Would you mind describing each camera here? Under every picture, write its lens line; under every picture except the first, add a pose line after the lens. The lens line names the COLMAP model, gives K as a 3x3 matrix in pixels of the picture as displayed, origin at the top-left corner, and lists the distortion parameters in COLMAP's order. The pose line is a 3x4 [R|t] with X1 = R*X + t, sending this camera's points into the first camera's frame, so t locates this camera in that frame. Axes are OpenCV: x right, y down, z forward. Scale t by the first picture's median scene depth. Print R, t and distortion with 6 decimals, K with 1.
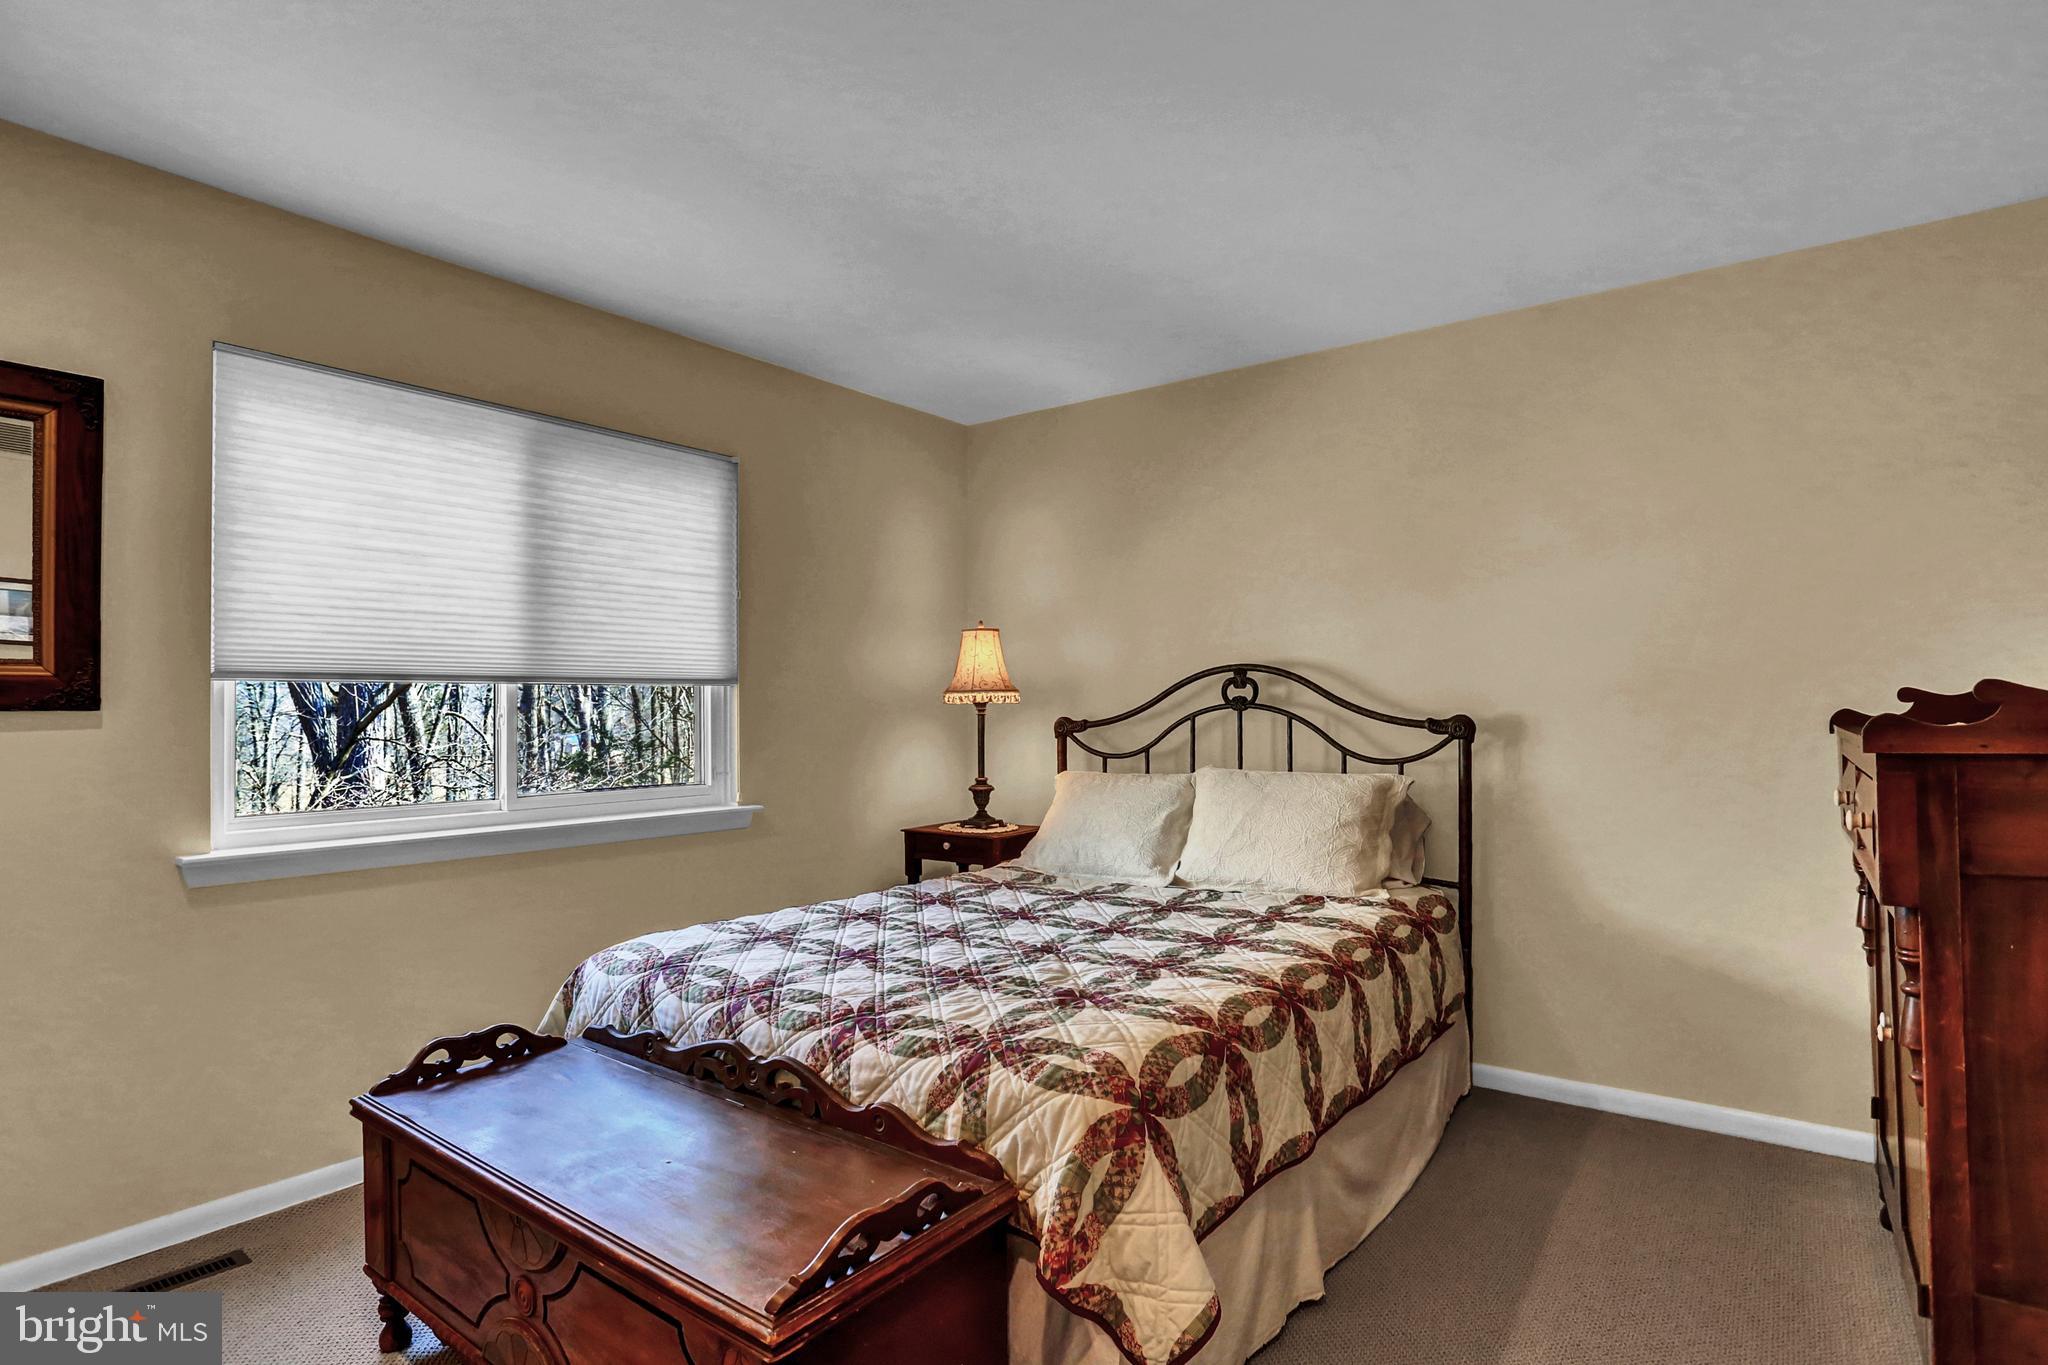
lens RADIAL K [[1044.4, 0, 1019.1], [0, 1044.4, 691.8], [0, 0, 1]] dist [-0.046028, 0.018805]
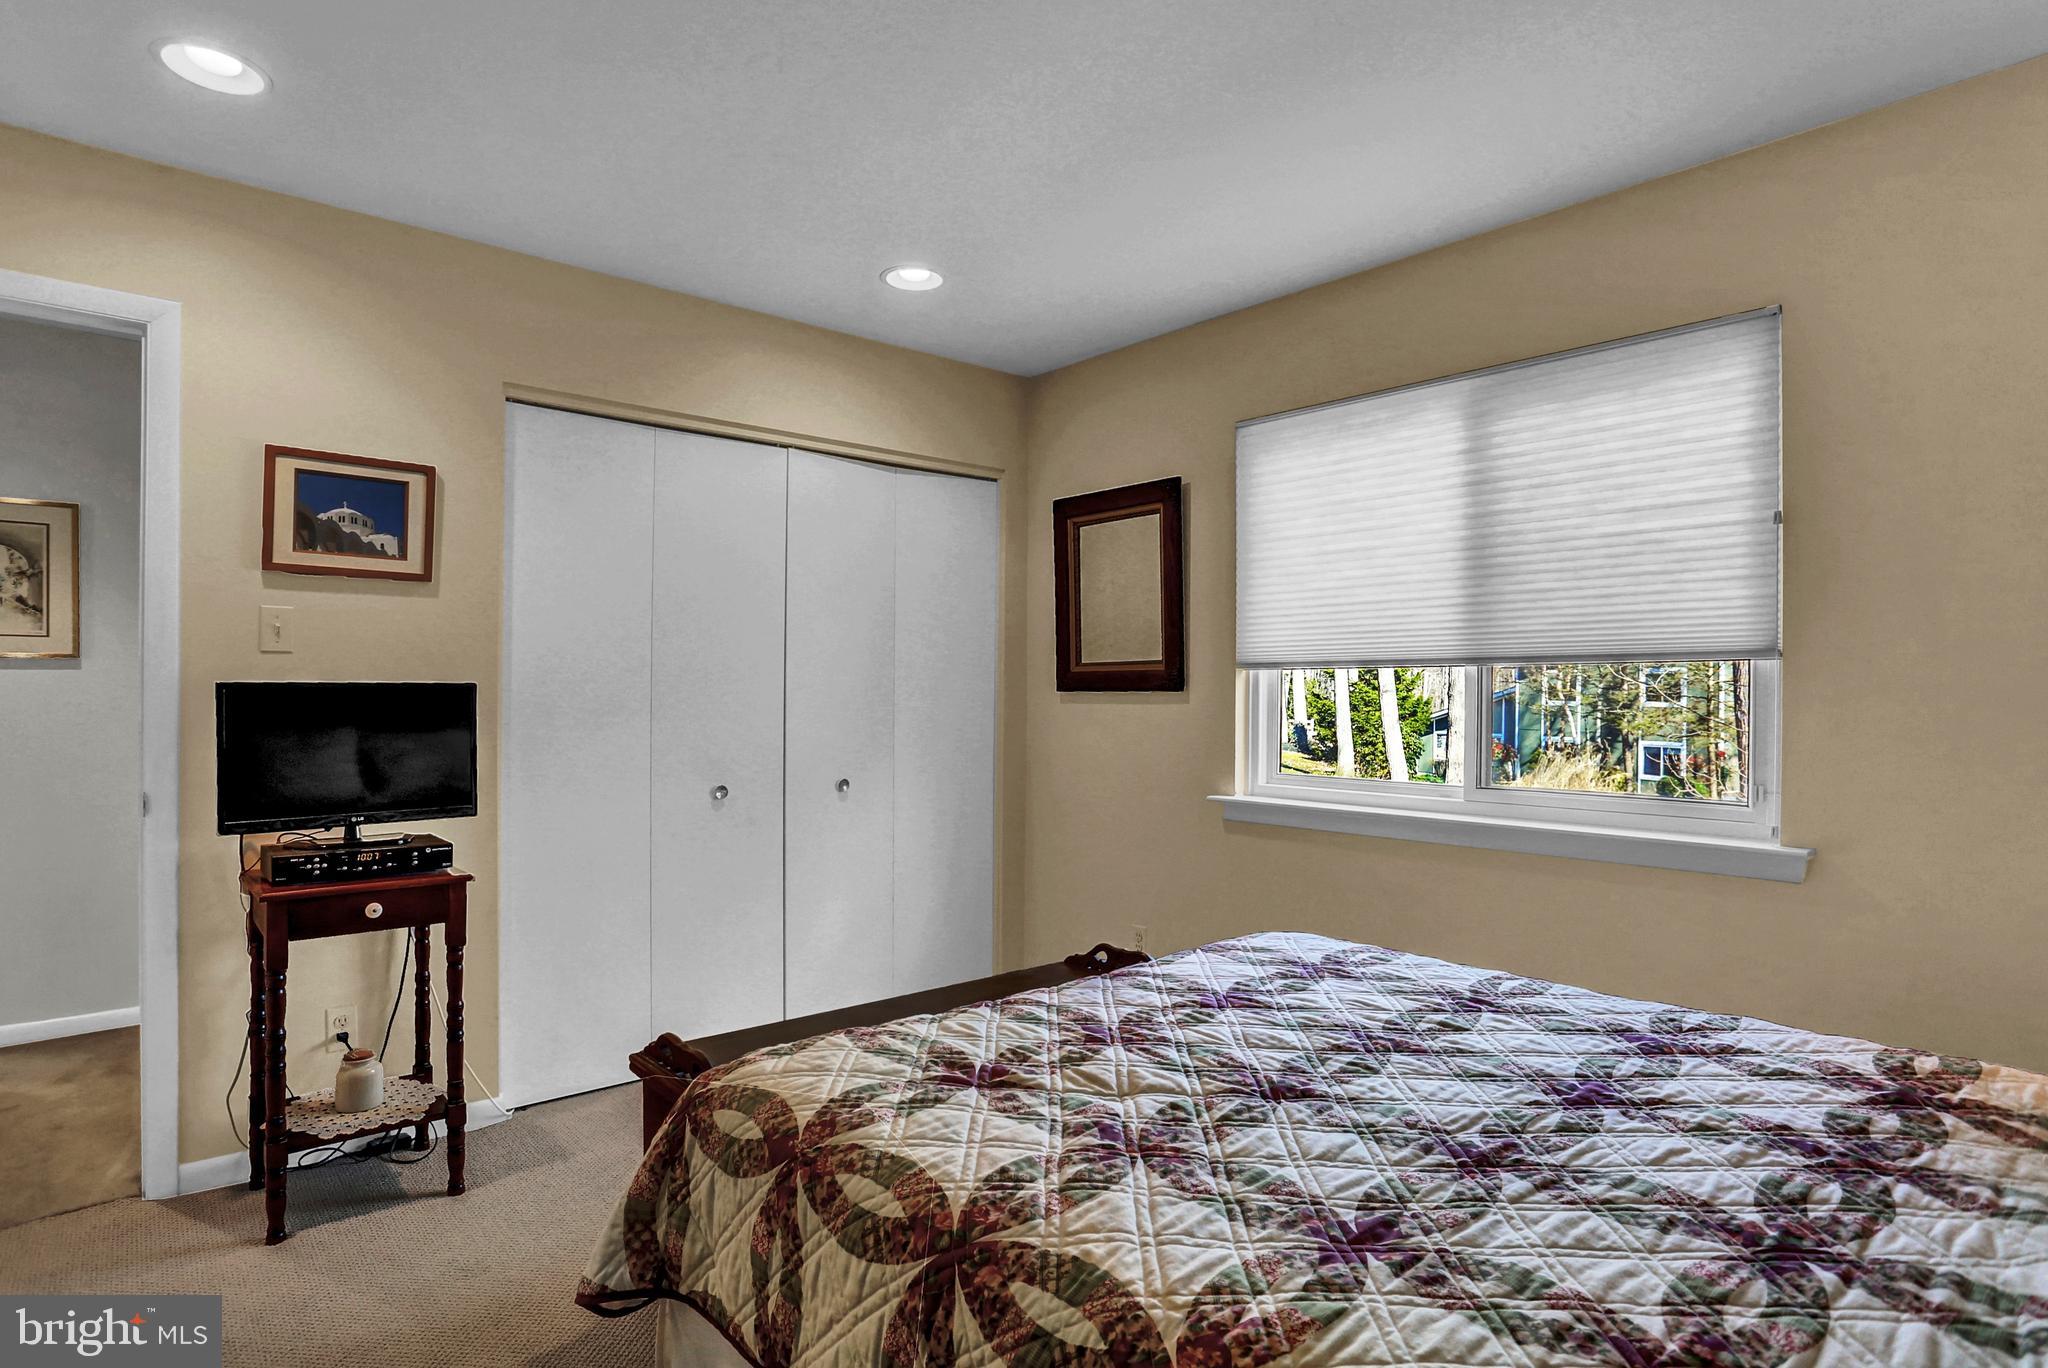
lens RADIAL K [[1044.4, 0, 1019.1], [0, 1044.4, 693.3], [0, 0, 1]] dist [-0.046028, 0.018805]
pose [[-0.173119, 0.002030, -0.984899, 0.516918], [0.007620, 0.999971, 0.000722, 0.013467], [0.984871, -0.007380, -0.173130, 0.771554]]
